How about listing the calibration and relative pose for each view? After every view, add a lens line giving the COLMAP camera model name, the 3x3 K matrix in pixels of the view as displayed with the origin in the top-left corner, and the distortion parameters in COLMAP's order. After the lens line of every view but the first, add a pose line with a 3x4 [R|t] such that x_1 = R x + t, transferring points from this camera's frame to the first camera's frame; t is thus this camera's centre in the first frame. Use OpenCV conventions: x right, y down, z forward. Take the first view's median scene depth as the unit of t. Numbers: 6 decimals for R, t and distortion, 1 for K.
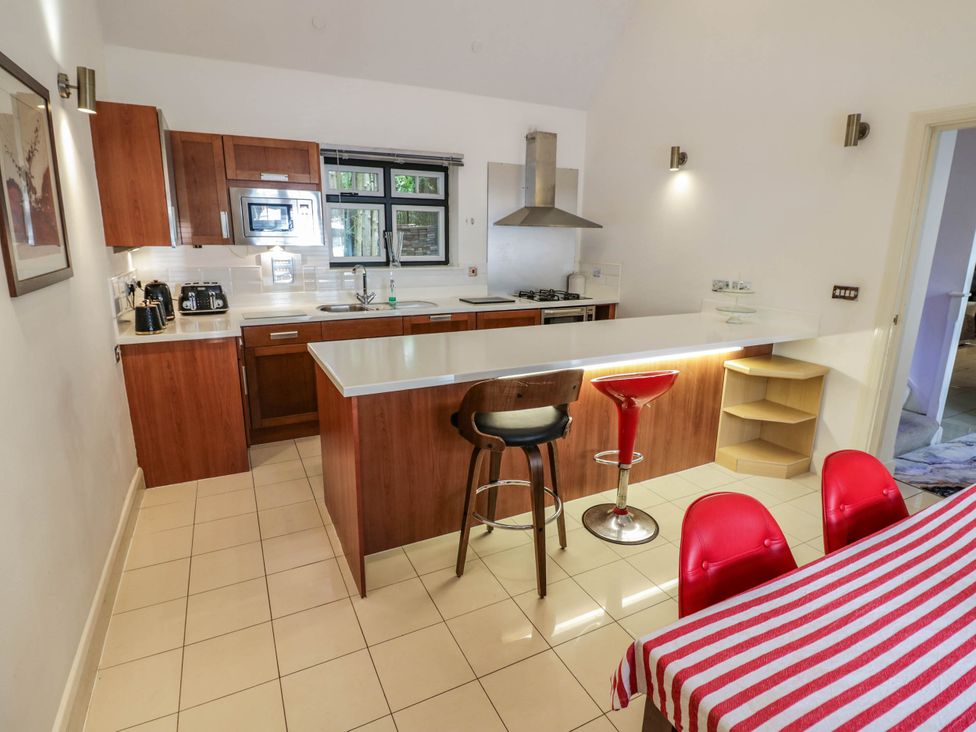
lens RADIAL K [[511.0, 0, 490.7], [0, 511.0, 357.4], [0, 0, 1]] dist [0.002579, -0.015094]
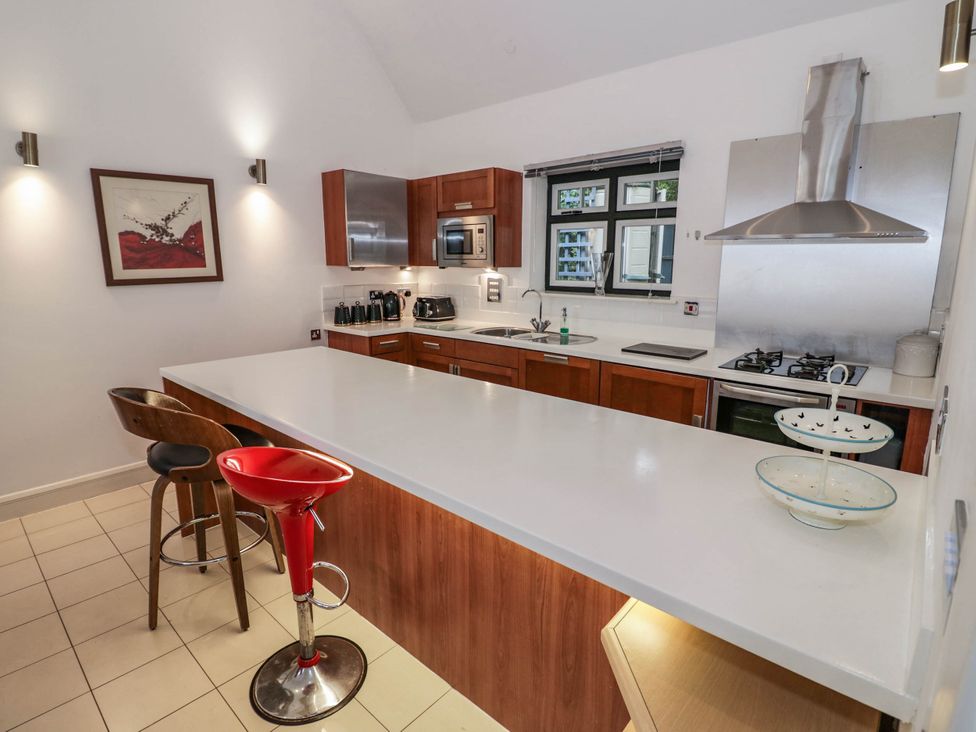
lens RADIAL K [[511.0, 0, 490.7], [0, 511.0, 357.4], [0, 0, 1]] dist [0.002579, -0.015094]
pose [[0.360260, 0.167035, -0.917775, 0.577423], [-0.214944, 0.972229, 0.092573, -0.127008], [0.907751, 0.163920, 0.386159, 0.581716]]
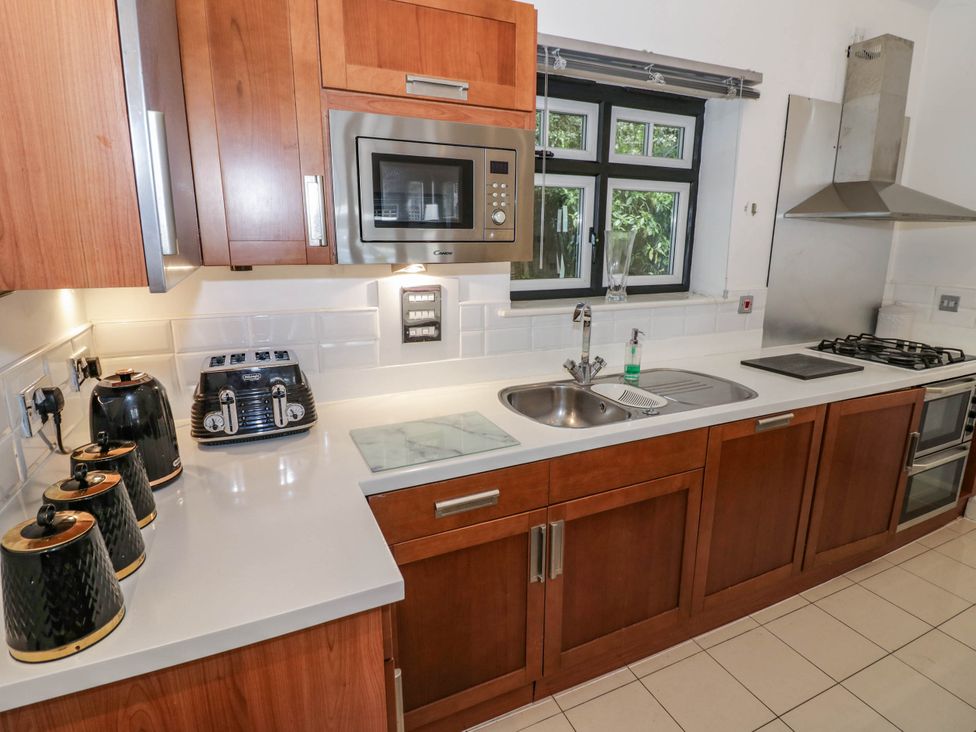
lens RADIAL K [[511.0, 0, 490.7], [0, 511.0, 357.4], [0, 0, 1]] dist [0.002579, -0.015094]
pose [[0.998924, 0.001560, -0.046345, -0.313602], [-0.001918, 0.999969, -0.007688, -0.125167], [0.046332, 0.007768, 0.998896, 0.529797]]
